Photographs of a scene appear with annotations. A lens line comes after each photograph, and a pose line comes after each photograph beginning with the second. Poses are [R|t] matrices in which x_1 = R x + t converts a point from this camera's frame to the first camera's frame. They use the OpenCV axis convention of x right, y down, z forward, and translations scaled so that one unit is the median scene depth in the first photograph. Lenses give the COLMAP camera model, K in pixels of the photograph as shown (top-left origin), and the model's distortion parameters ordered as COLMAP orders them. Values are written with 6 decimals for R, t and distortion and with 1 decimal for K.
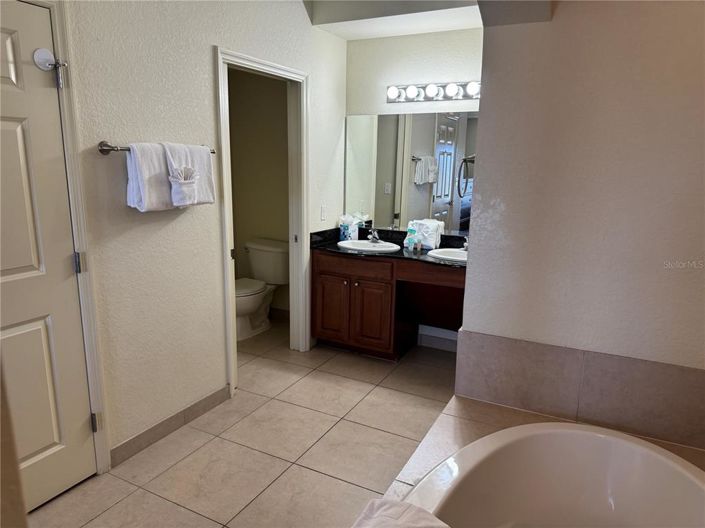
lens RADIAL K [[493.3, 0, 352.5], [0, 493.3, 264.0], [0, 0, 1]] dist [0.001111, -0.000787]
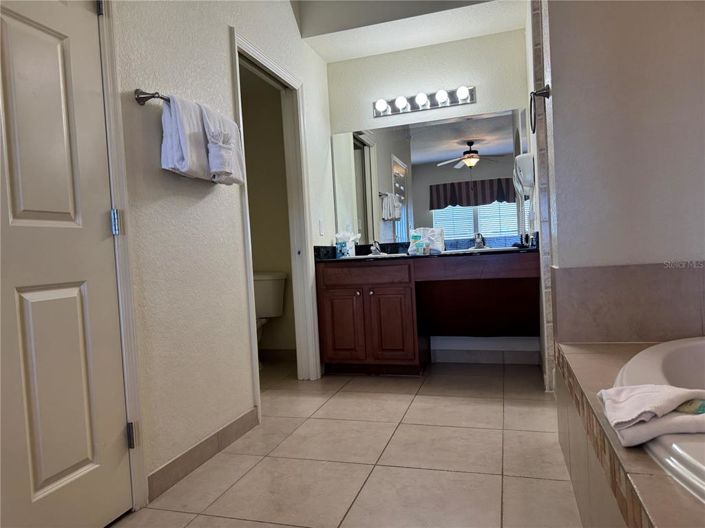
lens RADIAL K [[494.6, 0, 352.5], [0, 494.6, 264.0], [0, 0, 1]] dist [-0.002314, -0.003889]
pose [[0.980713, -0.075081, 0.180455, -0.260499], [0.106710, 0.979209, -0.172519, 0.196653], [-0.163750, 0.188448, 0.968335, 0.130479]]
